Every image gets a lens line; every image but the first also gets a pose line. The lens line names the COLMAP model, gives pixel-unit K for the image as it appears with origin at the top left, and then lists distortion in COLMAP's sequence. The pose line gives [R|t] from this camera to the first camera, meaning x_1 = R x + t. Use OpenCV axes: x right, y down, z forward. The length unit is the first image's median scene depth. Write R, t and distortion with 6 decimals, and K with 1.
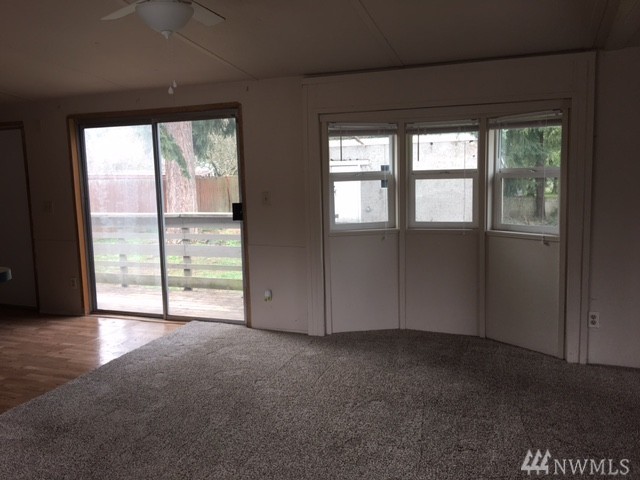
lens RADIAL K [[534.8, 0, 320.9], [0, 534.8, 235.7], [0, 0, 1]] dist [0.082881, -0.131879]
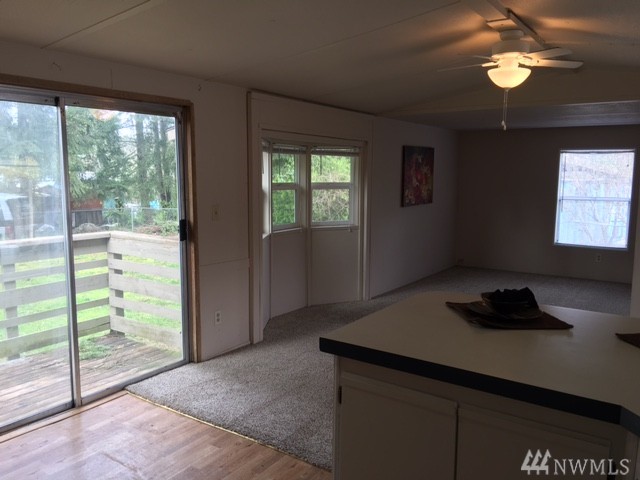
lens RADIAL K [[534.8, 0, 318.5], [0, 534.8, 236.7], [0, 0, 1]] dist [0.082881, -0.131879]
pose [[0.227643, -0.087920, 0.969767, -1.061911], [0.106899, 0.992152, 0.064856, -0.075897], [-0.967859, 0.088903, 0.235255, 0.690351]]
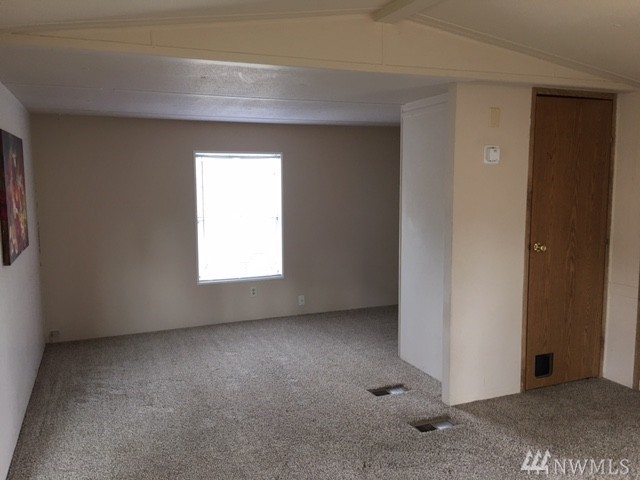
lens RADIAL K [[534.8, 0, 318.4], [0, 534.8, 238.2], [0, 0, 1]] dist [0.082881, -0.131879]
pose [[-0.684468, -0.045528, 0.727620, -0.209627], [0.117273, 0.978175, 0.171523, -0.148647], [-0.719549, 0.202732, -0.664190, 1.006103]]
